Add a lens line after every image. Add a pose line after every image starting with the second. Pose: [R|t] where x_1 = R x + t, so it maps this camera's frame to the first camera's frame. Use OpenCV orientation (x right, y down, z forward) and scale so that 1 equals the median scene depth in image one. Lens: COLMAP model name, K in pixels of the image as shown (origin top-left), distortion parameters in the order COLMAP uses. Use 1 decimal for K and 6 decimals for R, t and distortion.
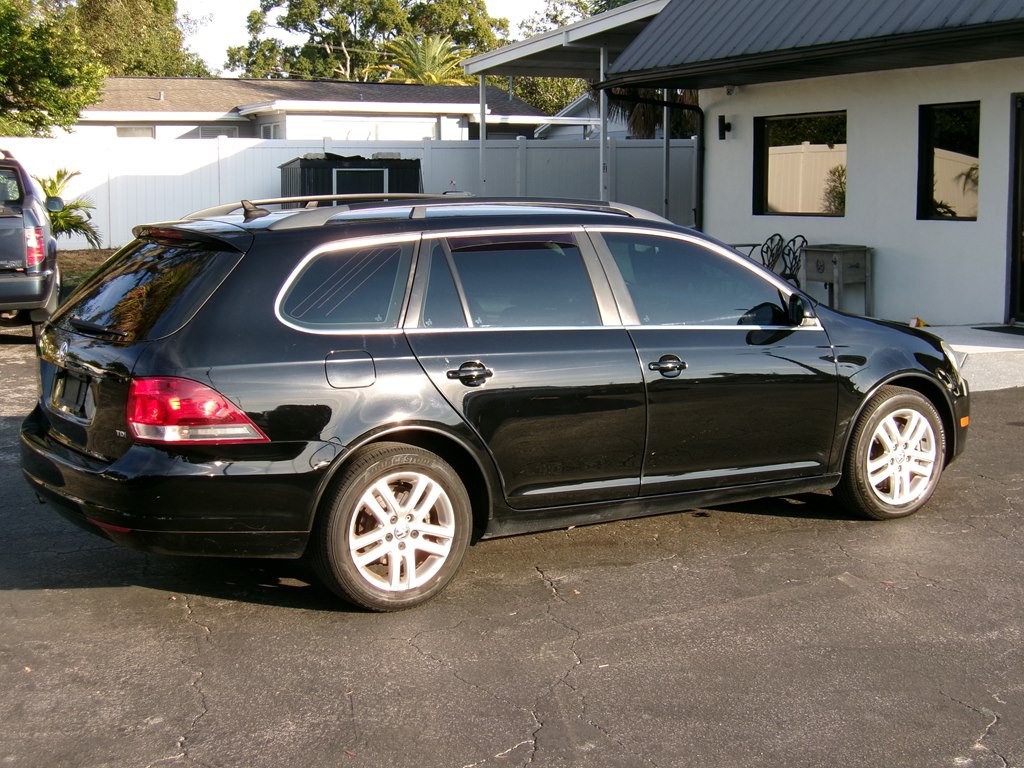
lens RADIAL K [[1595.3, 0, 520.5], [0, 1595.3, 408.5], [0, 0, 1]] dist [-0.106448, -0.068775]
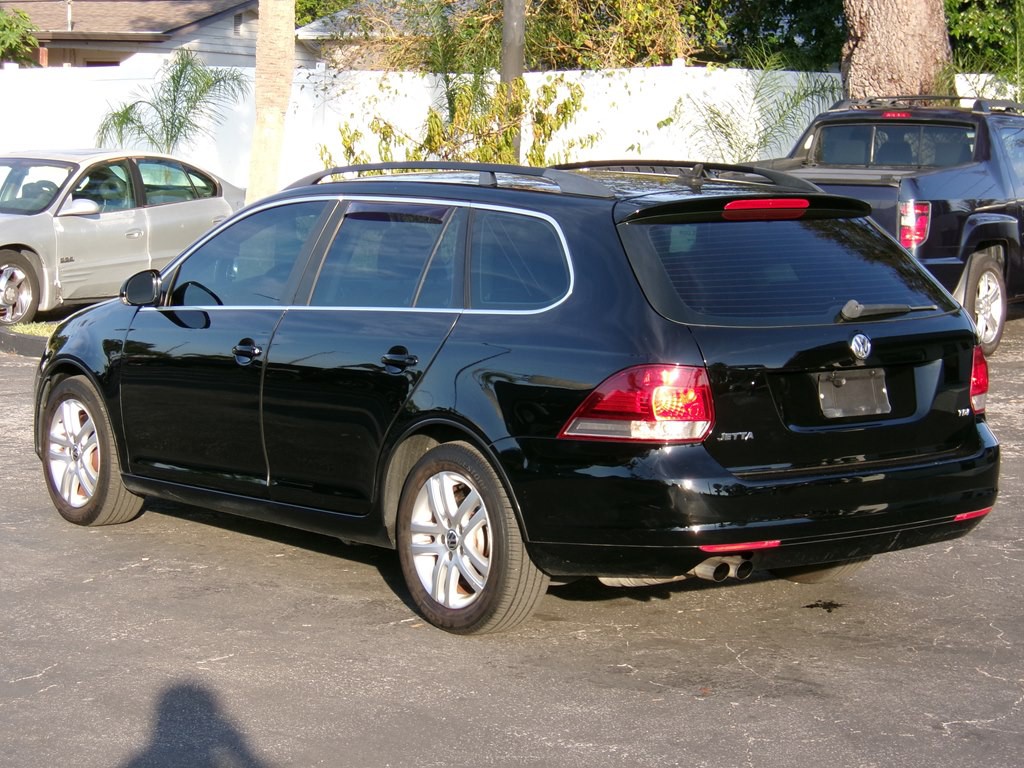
lens RADIAL K [[2483.8, 0, 512.0], [0, 2483.8, 384.0], [0, 0, 1]] dist [-0.091501, -1.114309]
pose [[0.650159, 0.097657, -0.753496, 0.363126], [-0.134155, 0.990879, 0.012667, -0.012223], [0.747861, 0.092849, 0.657331, 0.055101]]
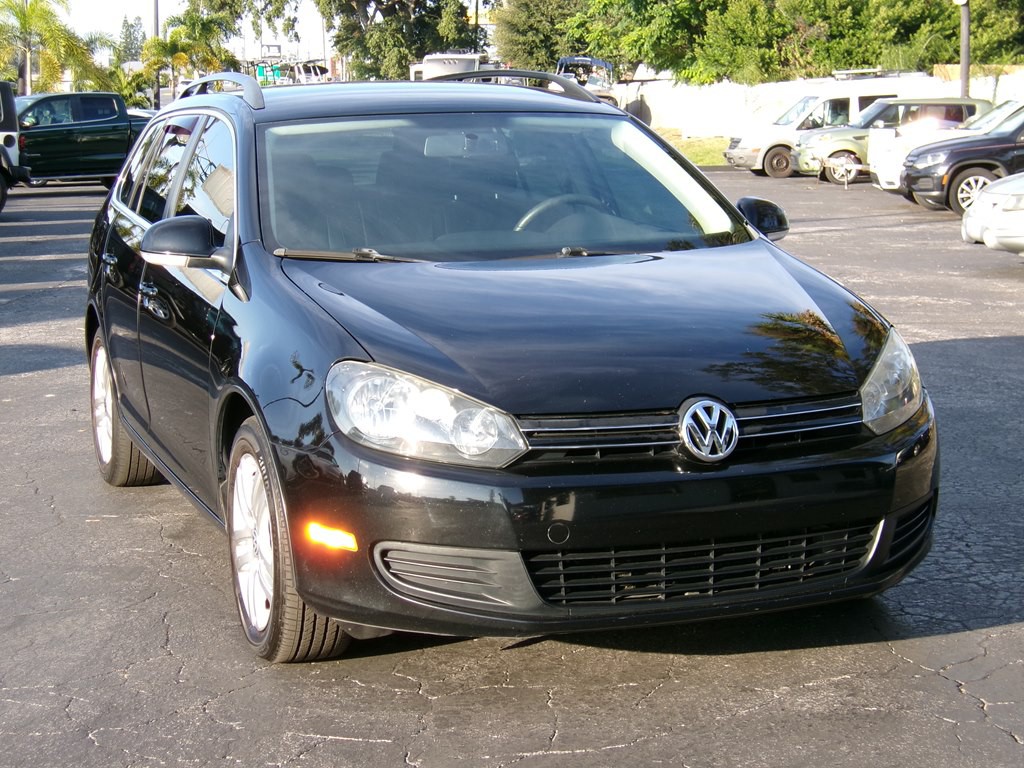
lens RADIAL K [[1989.8, 0, 512.0], [0, 1989.8, 384.0], [0, 0, 1]] dist [-0.078049, -0.355178]
pose [[-0.222251, 0.141668, -0.964642, 0.355743], [-0.136734, 0.975081, 0.174705, -0.062741], [0.965354, 0.170728, -0.197342, 0.494147]]
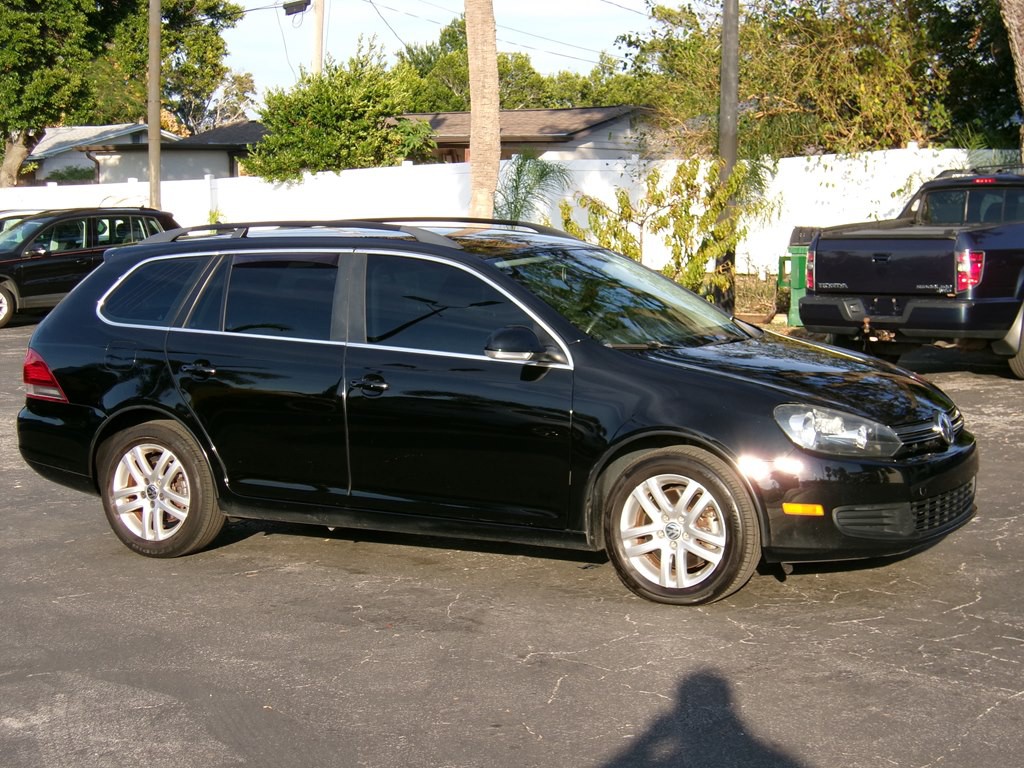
lens RADIAL K [[2007.0, 0, 512.0], [0, 2007.0, 384.0], [0, 0, 1]] dist [-0.052347, -0.516086]
pose [[0.459233, 0.080668, -0.884646, 0.463754], [-0.124802, 0.991850, 0.025657, -0.025991], [0.879505, 0.098623, 0.465557, 0.172241]]
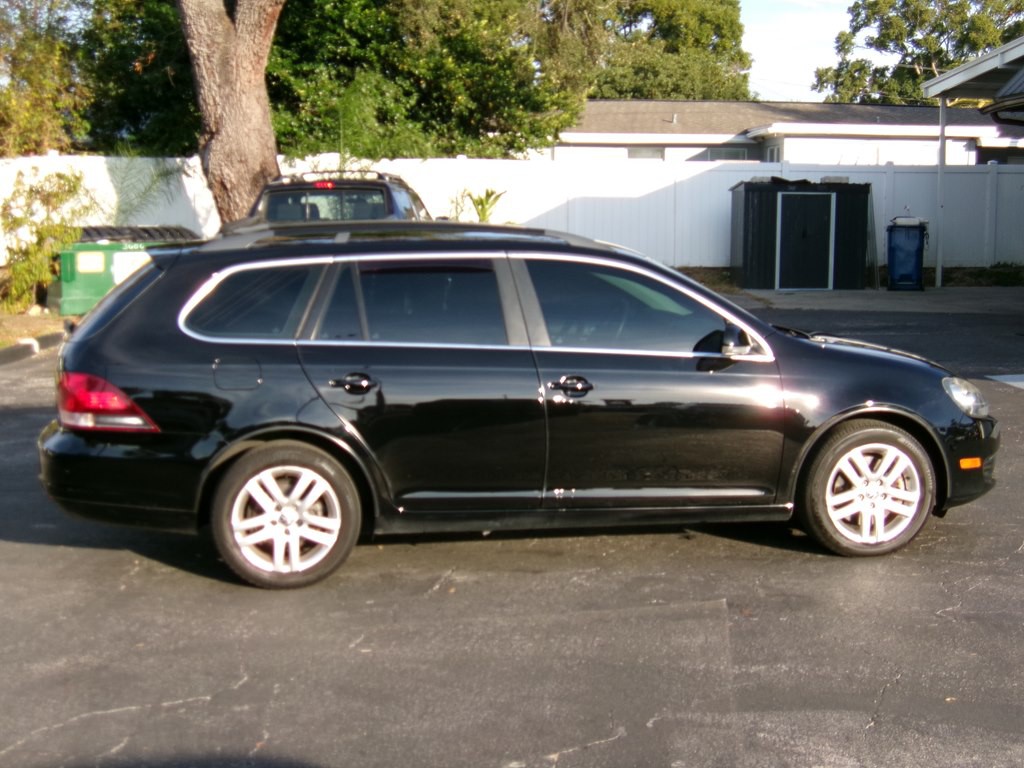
lens RADIAL K [[1617.6, 0, 528.9], [0, 1617.6, 405.8], [0, 0, 1]] dist [-0.120916, -0.079327]
pose [[0.924802, 0.052162, -0.376857, 0.169236], [-0.058205, 0.998294, -0.004658, -0.002586], [0.375971, 0.026243, 0.926260, 0.001207]]
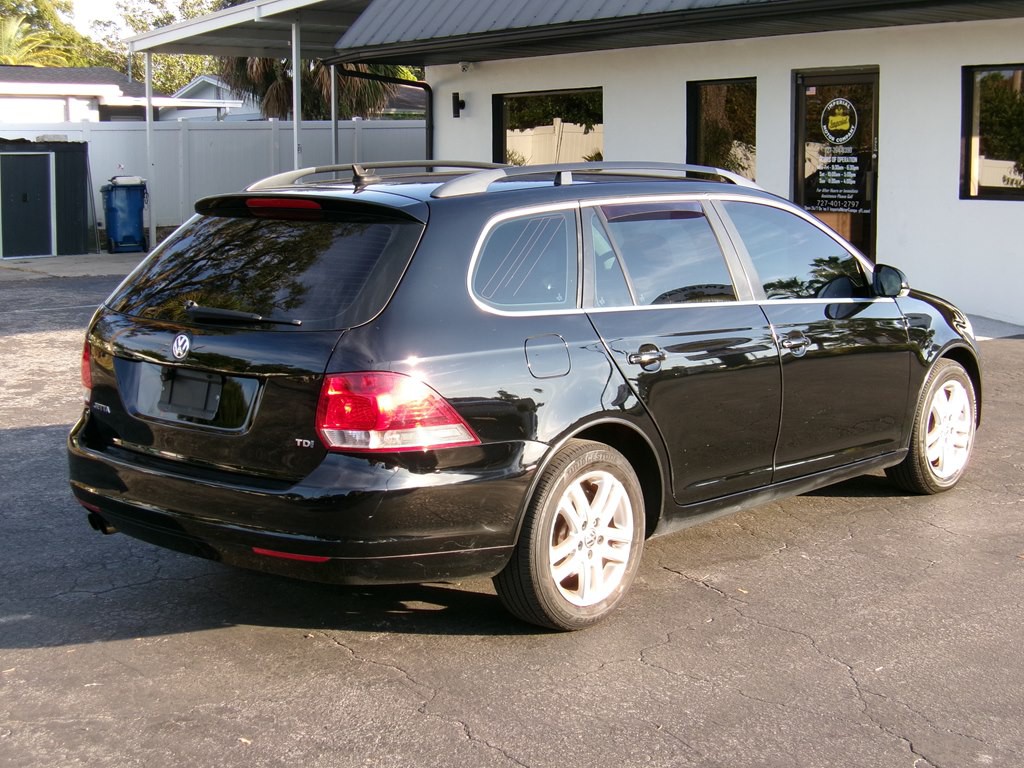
lens RADIAL K [[1595.3, 0, 520.5], [0, 1595.3, 408.5], [0, 0, 1]] dist [-0.106448, -0.068775]
pose [[0.958799, -0.044310, 0.280610, -0.117877], [0.042216, 0.999017, 0.013507, -0.002722], [-0.280933, -0.001104, 0.959727, 0.054240]]
